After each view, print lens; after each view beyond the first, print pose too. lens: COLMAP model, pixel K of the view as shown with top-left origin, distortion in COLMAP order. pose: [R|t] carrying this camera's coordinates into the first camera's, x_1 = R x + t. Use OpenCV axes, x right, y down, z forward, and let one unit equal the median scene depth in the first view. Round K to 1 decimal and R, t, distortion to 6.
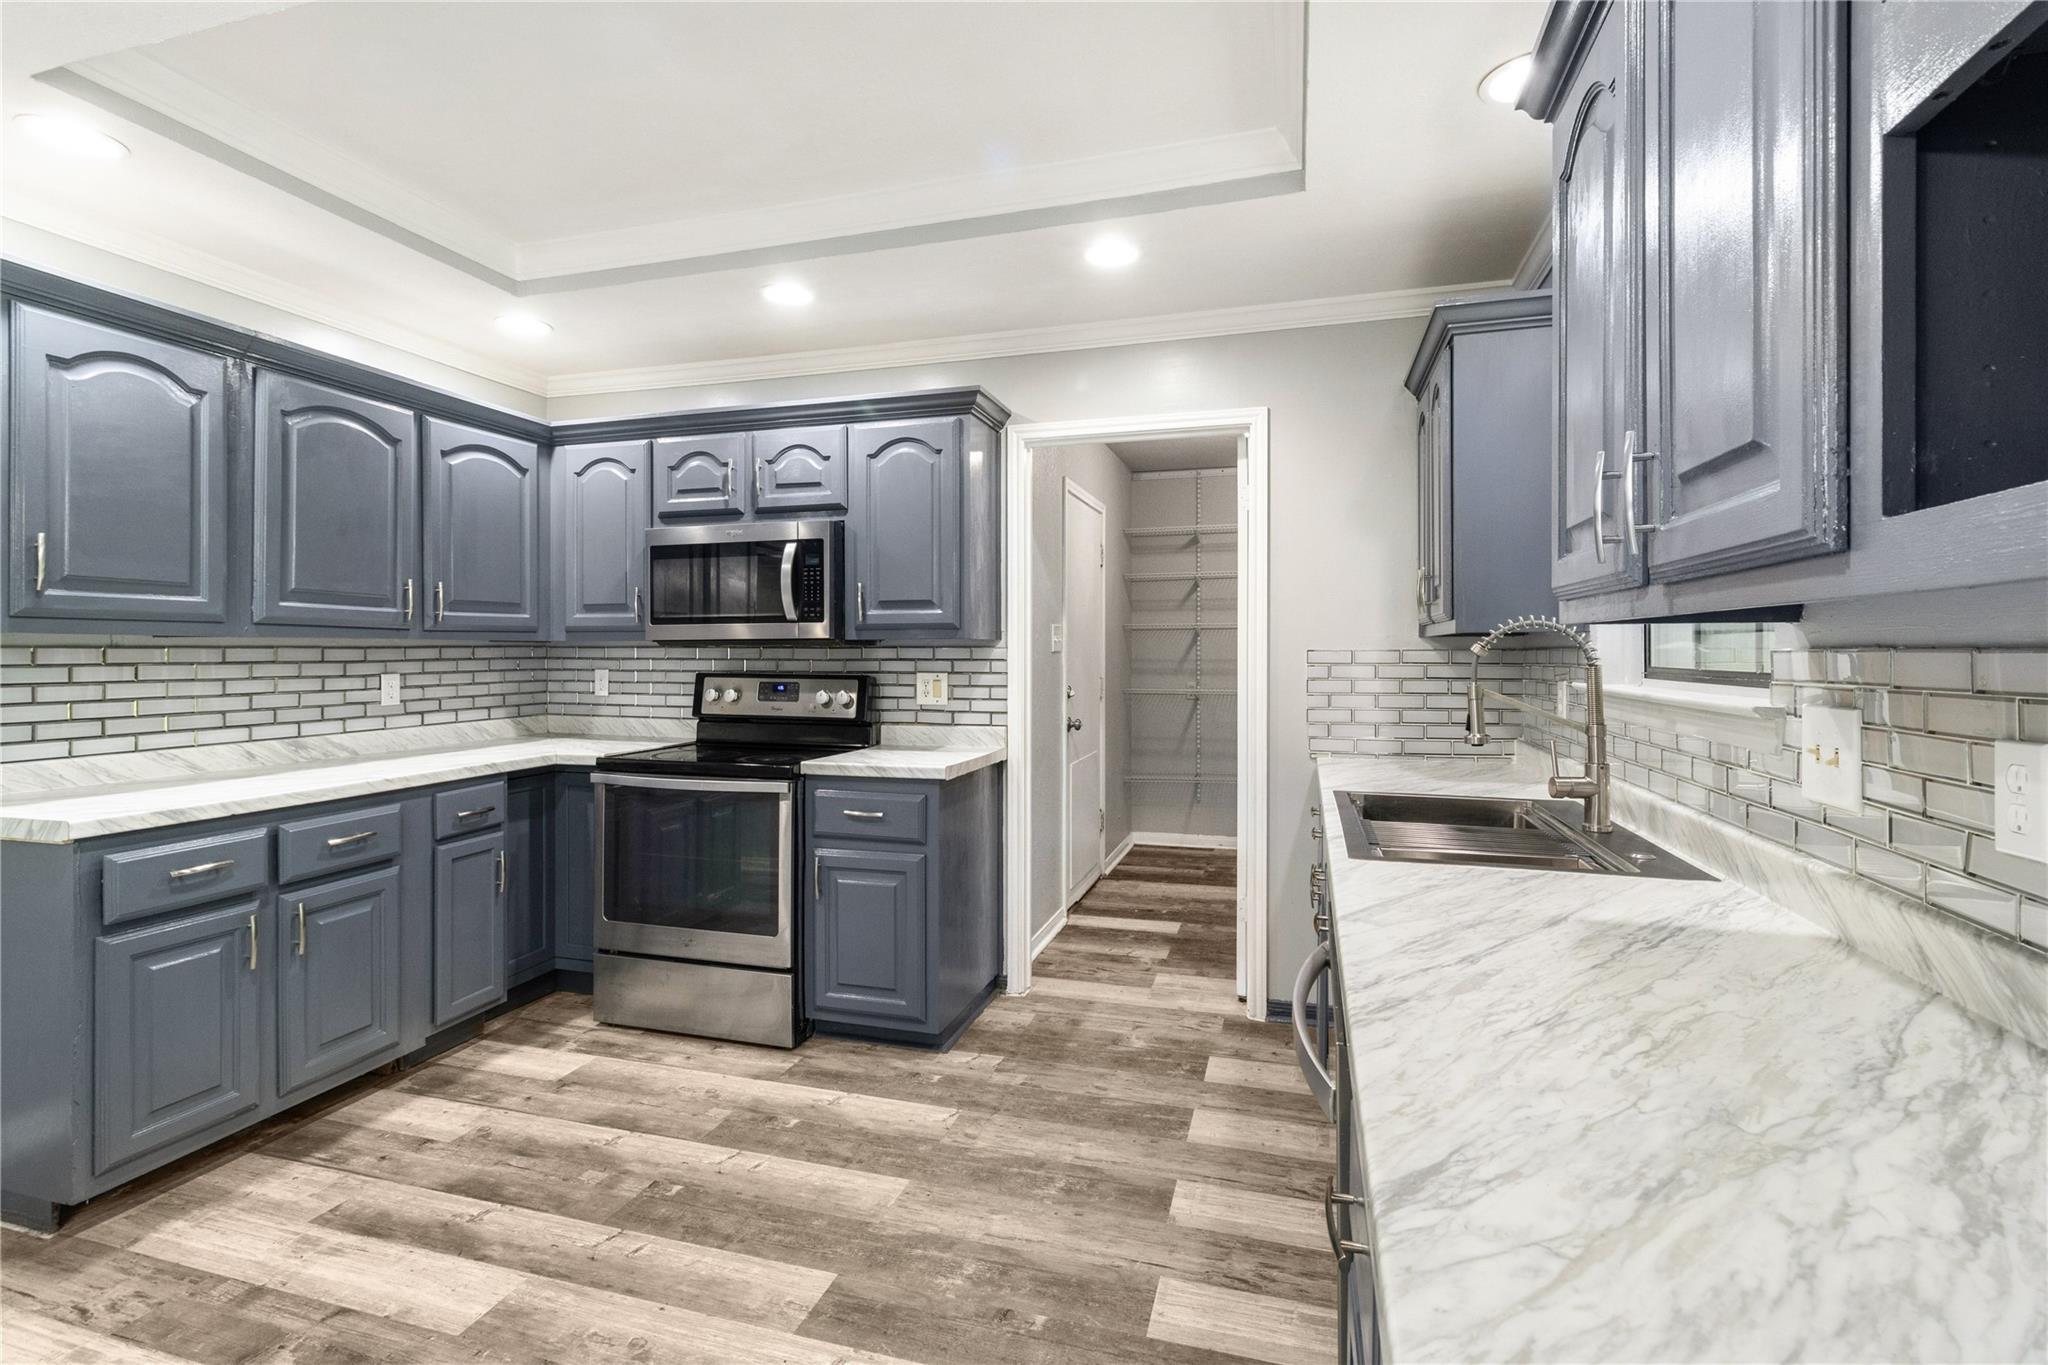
lens RADIAL K [[948.9, 0, 1025.7], [0, 948.9, 667.5], [0, 0, 1]] dist [0.000254, 0.001832]
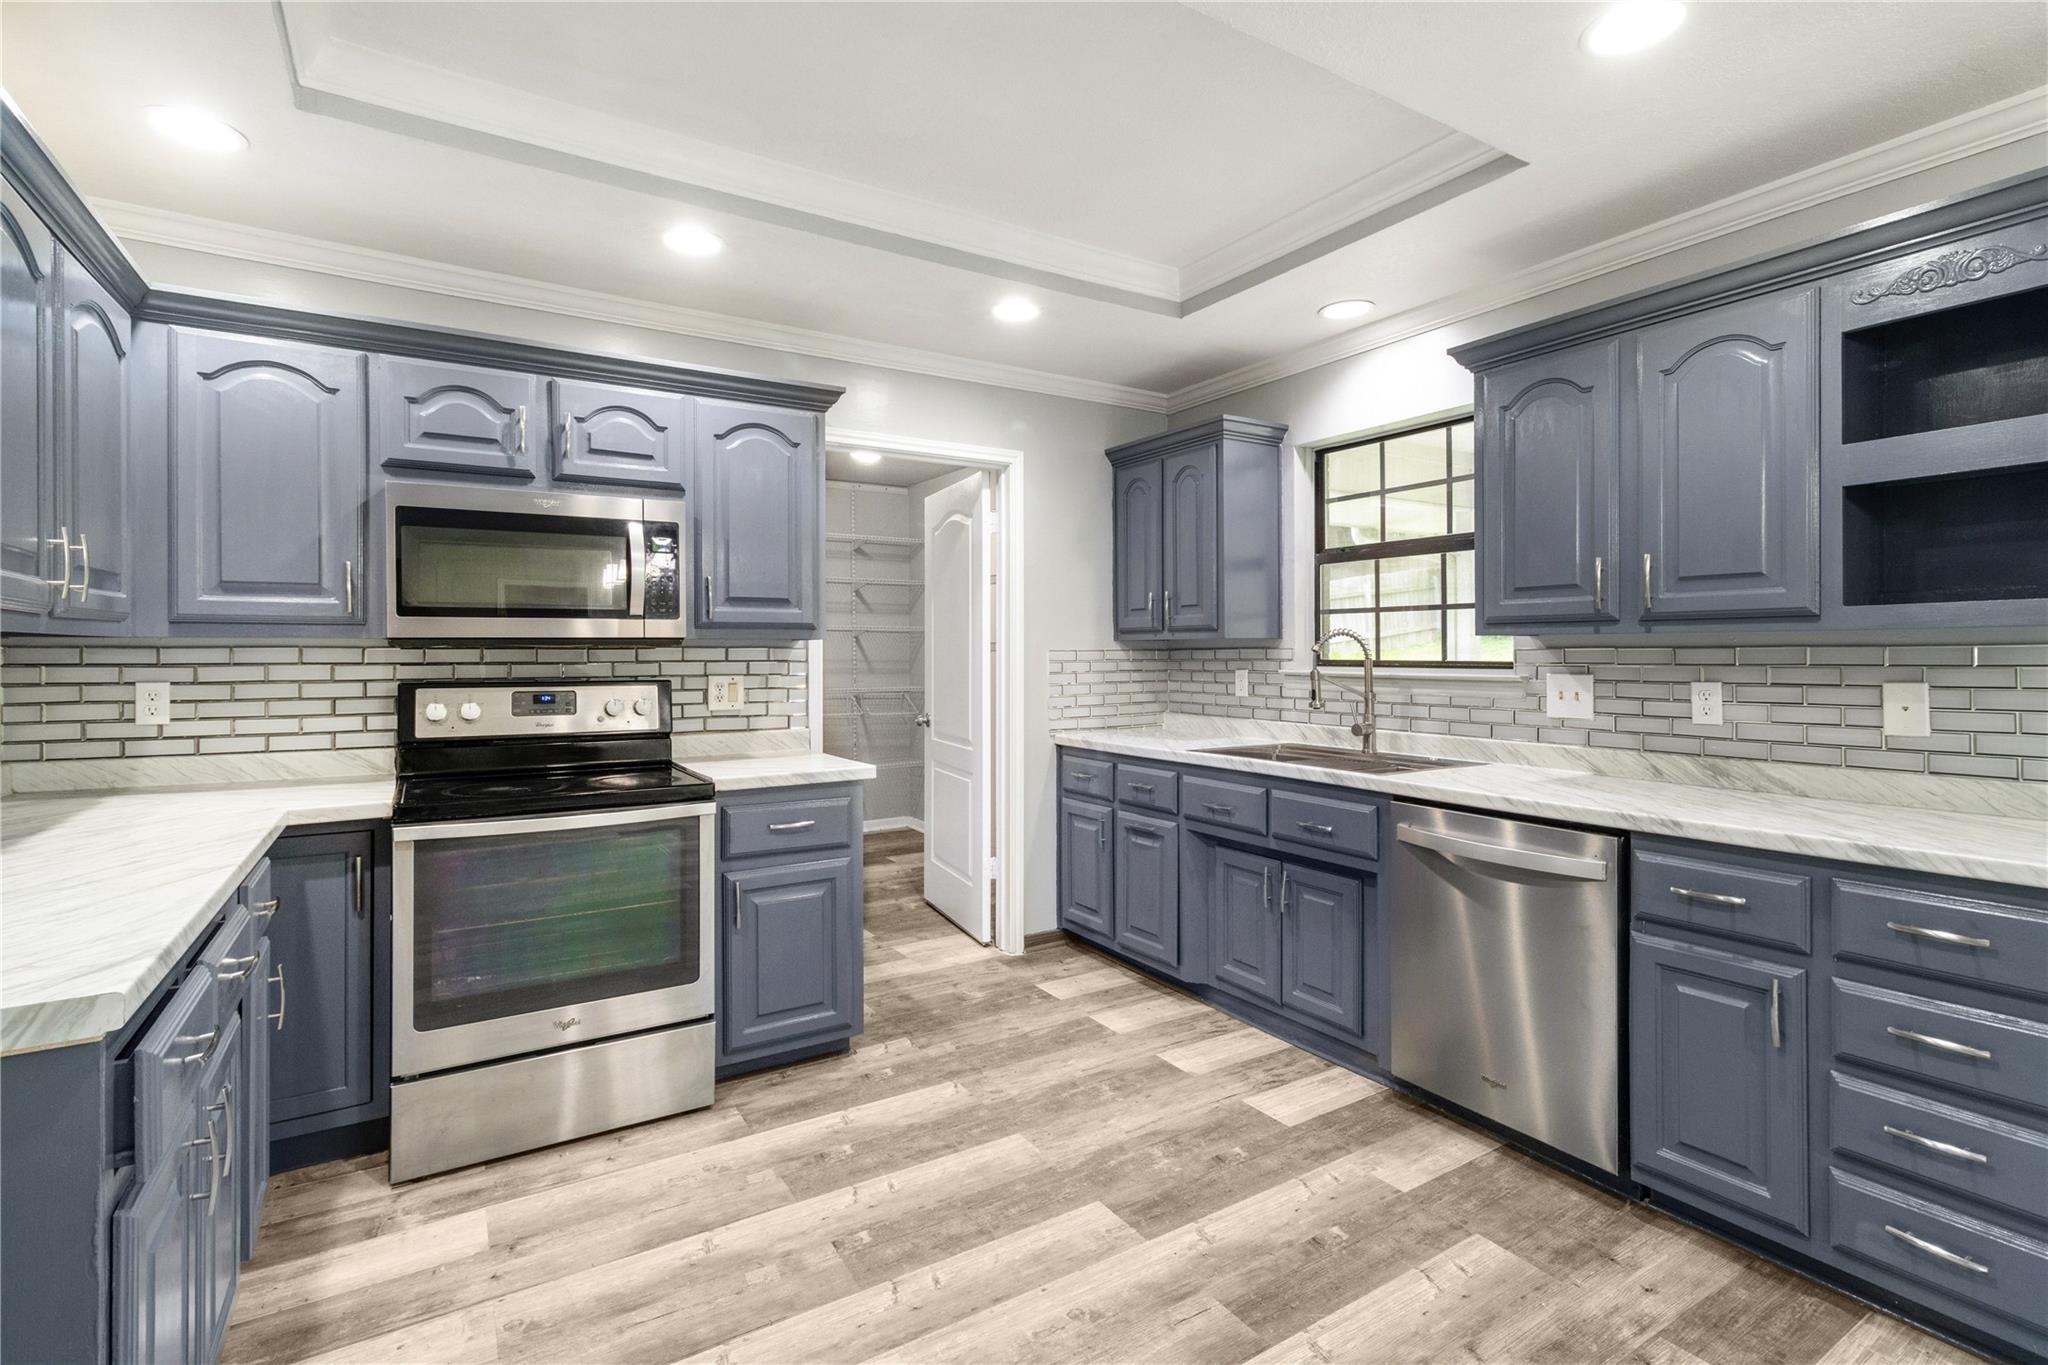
lens RADIAL K [[948.9, 0, 1021.0], [0, 948.9, 667.0], [0, 0, 1]] dist [0.000254, 0.001832]
pose [[0.663999, -0.014364, 0.747596, -0.697849], [0.015673, 0.999863, 0.005291, -0.003496], [-0.747569, 0.008204, 0.664133, 0.198163]]
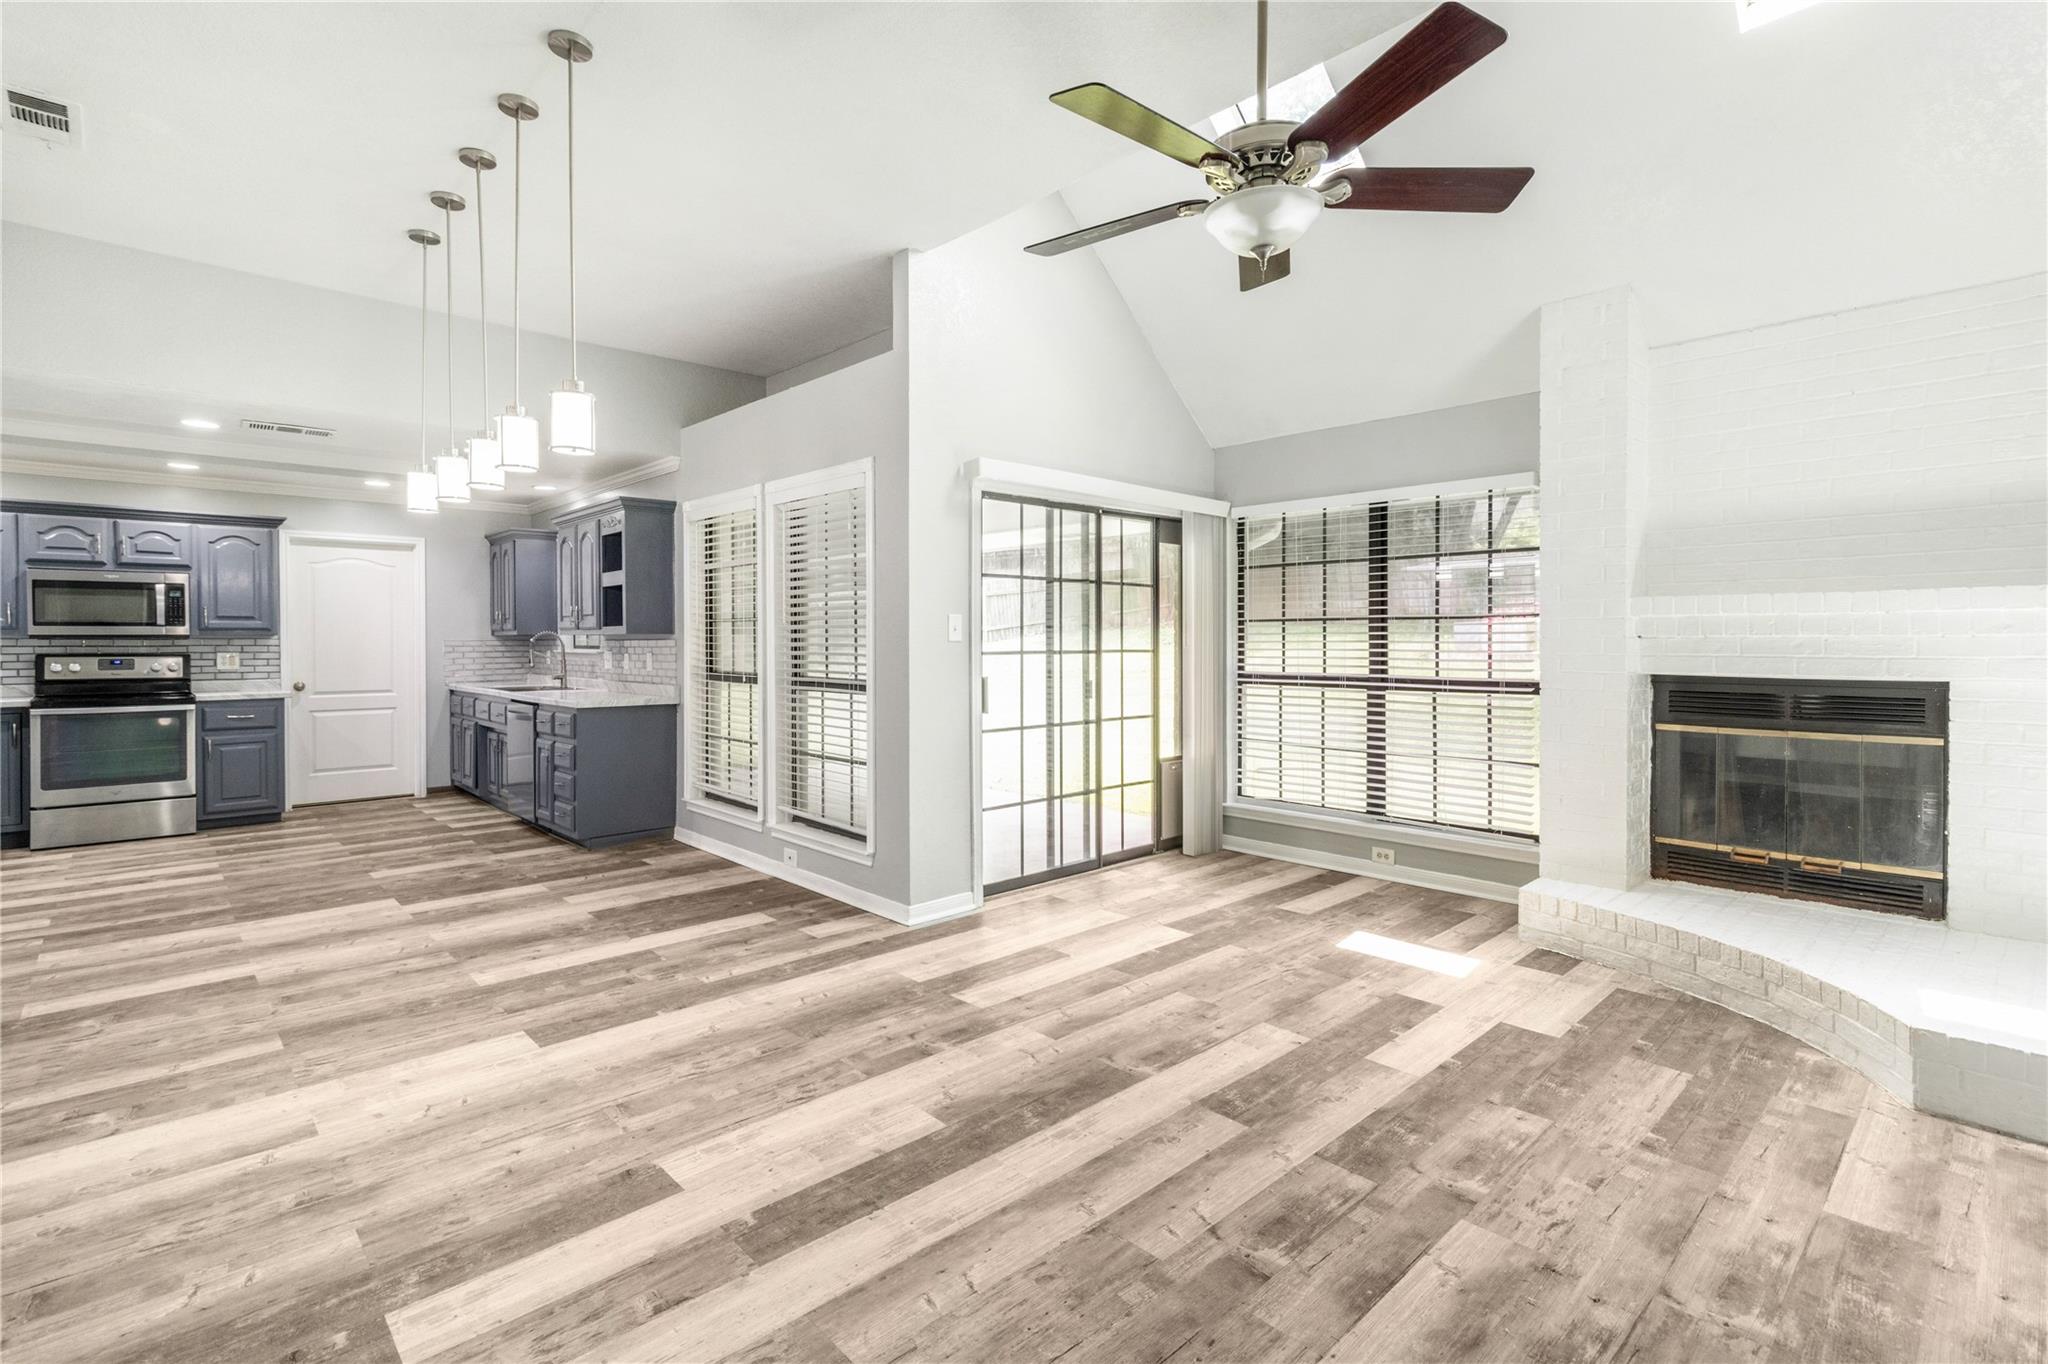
lens RADIAL K [[948.9, 0, 1024.4], [0, 948.9, 665.8], [0, 0, 1]] dist [0.000254, 0.001832]
pose [[0.508362, -0.024287, 0.860801, -1.085075], [0.015288, 0.999699, 0.019178, 0.023532], [-0.861008, 0.003411, 0.508581, -1.576934]]
